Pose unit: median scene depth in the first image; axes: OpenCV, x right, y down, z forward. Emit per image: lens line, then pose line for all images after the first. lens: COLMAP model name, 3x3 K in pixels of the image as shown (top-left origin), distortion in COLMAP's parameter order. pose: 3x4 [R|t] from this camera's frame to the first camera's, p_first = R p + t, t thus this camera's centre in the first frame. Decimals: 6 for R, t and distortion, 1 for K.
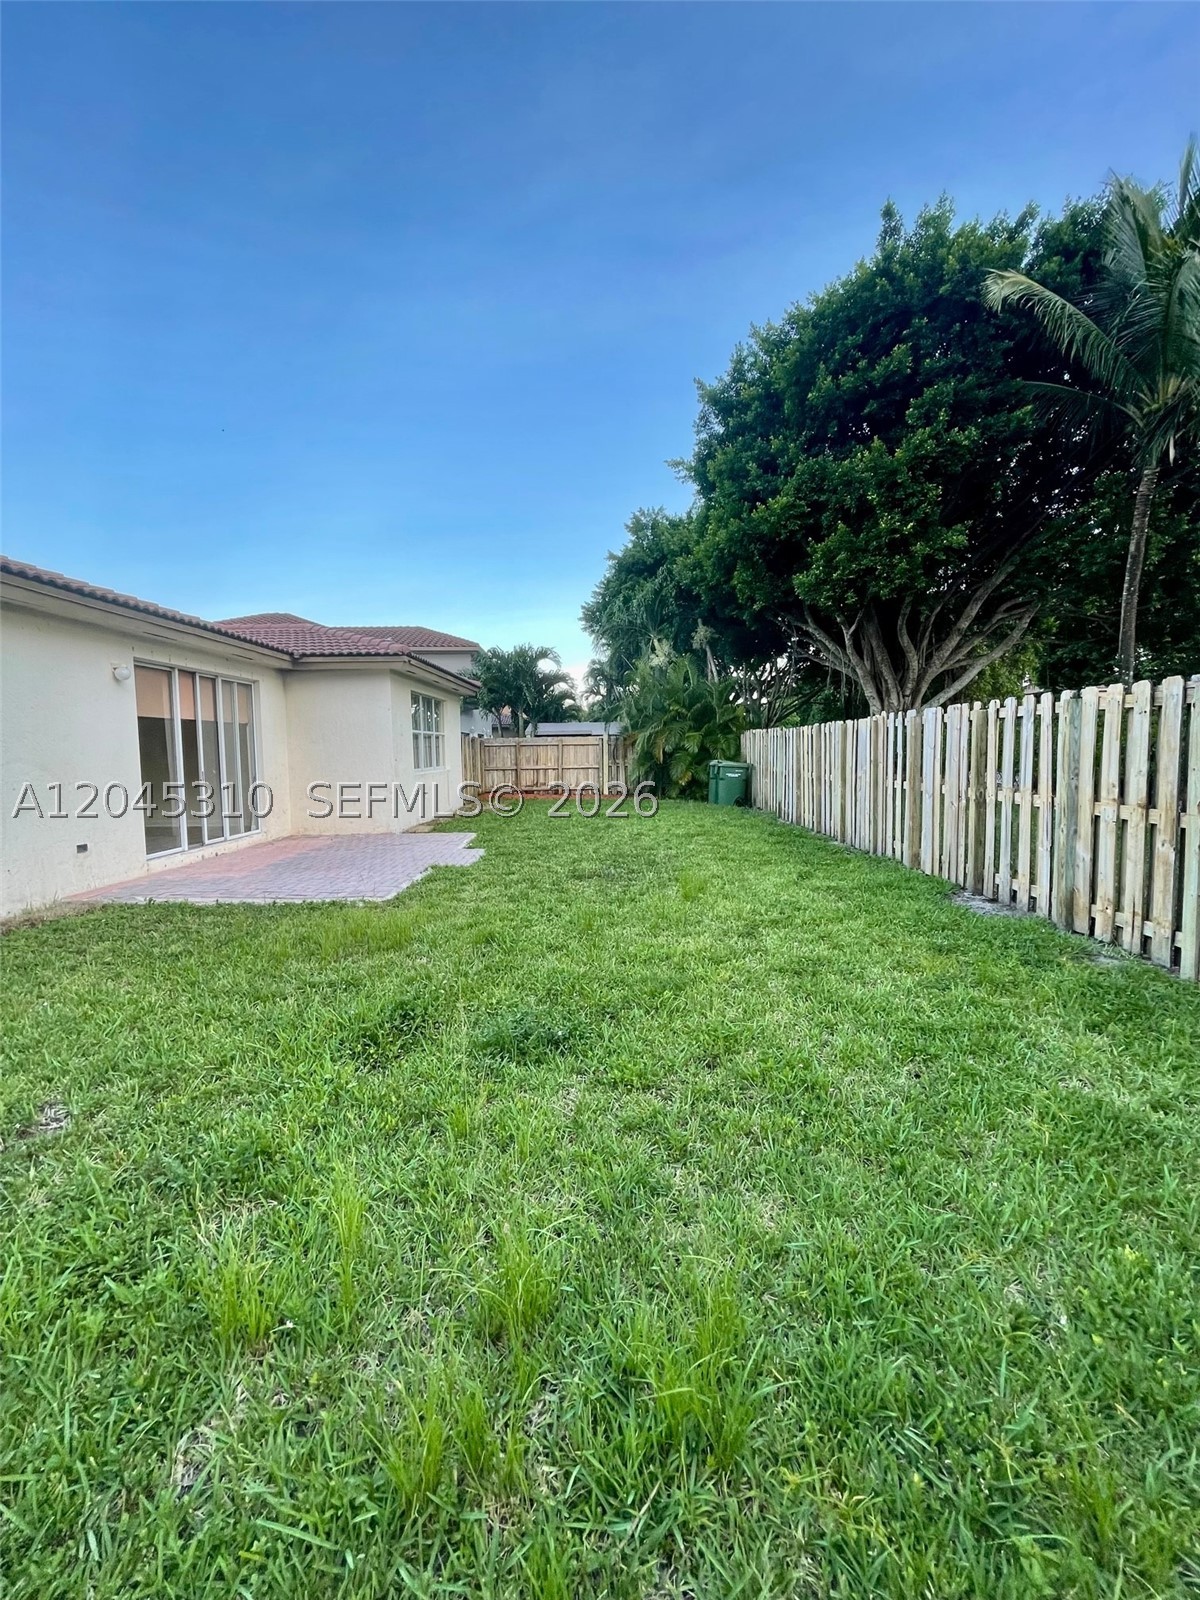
lens RADIAL K [[642.8, 0, 603.7], [0, 642.8, 794.4], [0, 0, 1]] dist [-0.012651, 0.000004]
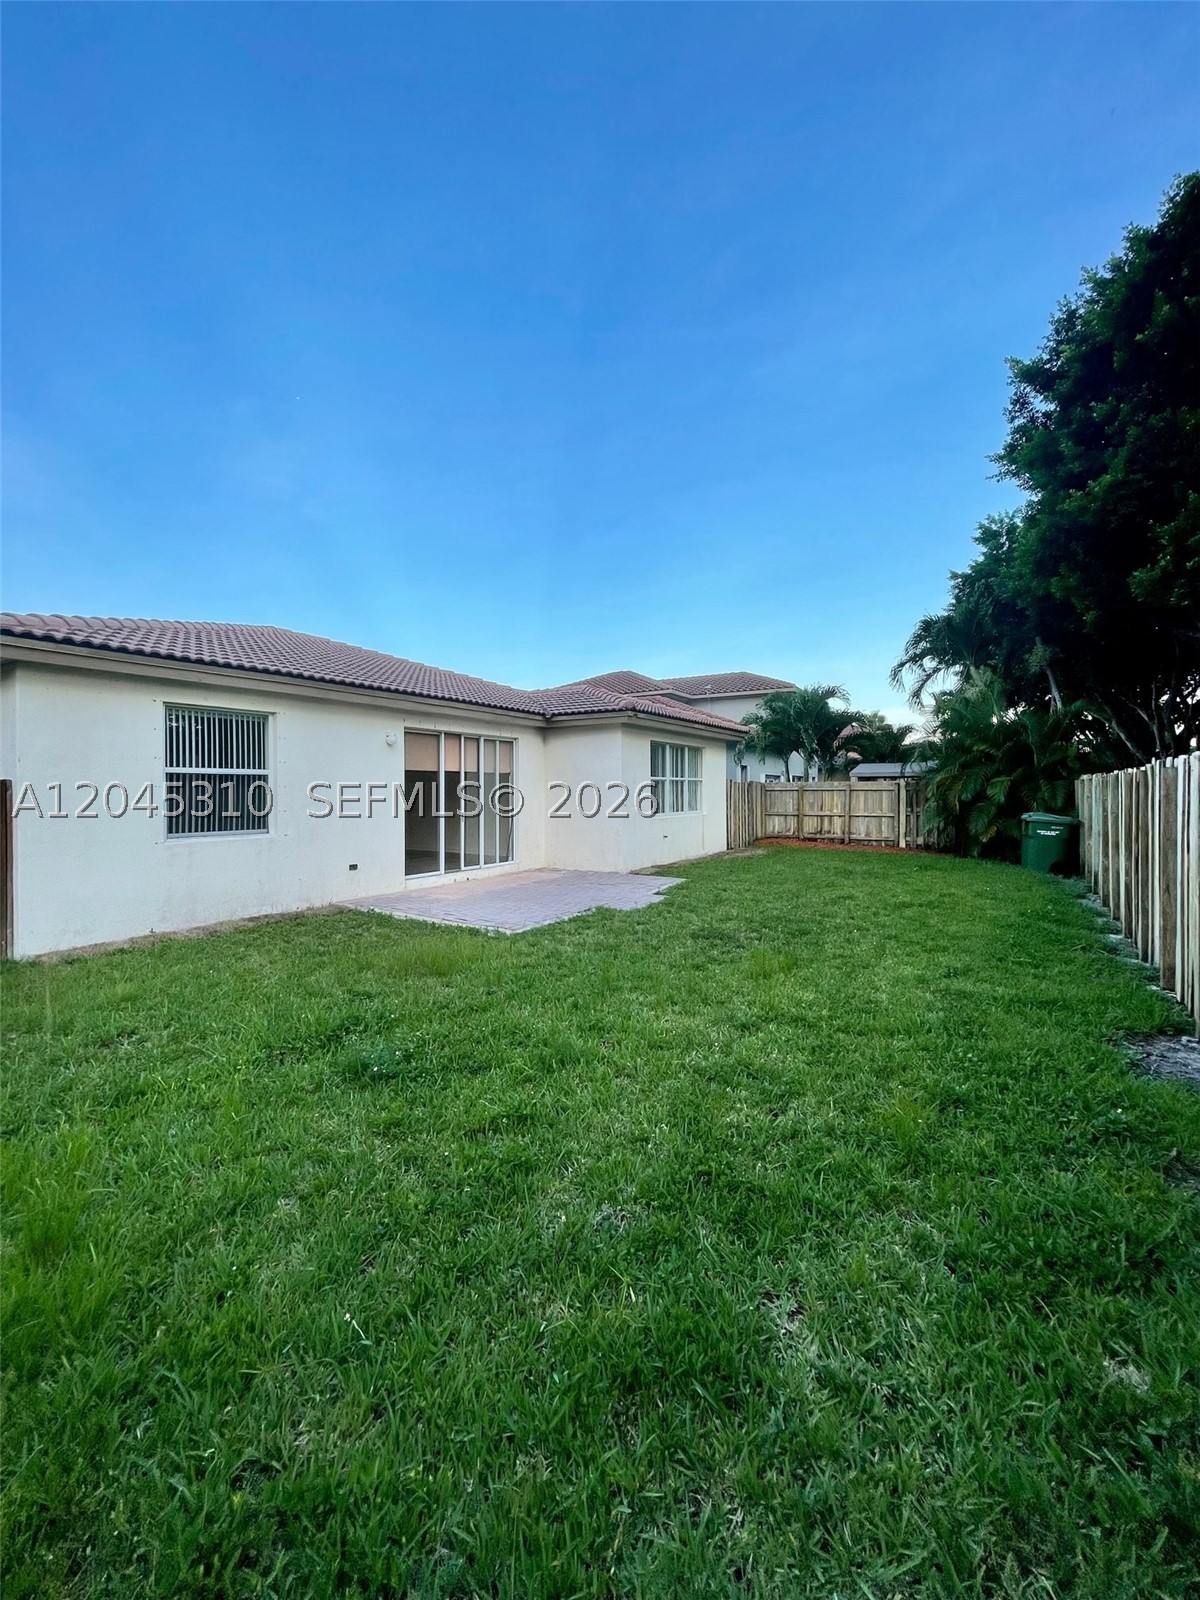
lens RADIAL K [[640.0, 0, 594.3], [0, 640.0, 794.4], [0, 0, 1]] dist [0.000652, 0.000147]
pose [[0.845839, 0.014088, -0.533252, 0.172779], [-0.046906, 0.997743, -0.048041, -0.014605], [0.531372, 0.065648, 0.844591, 0.045082]]
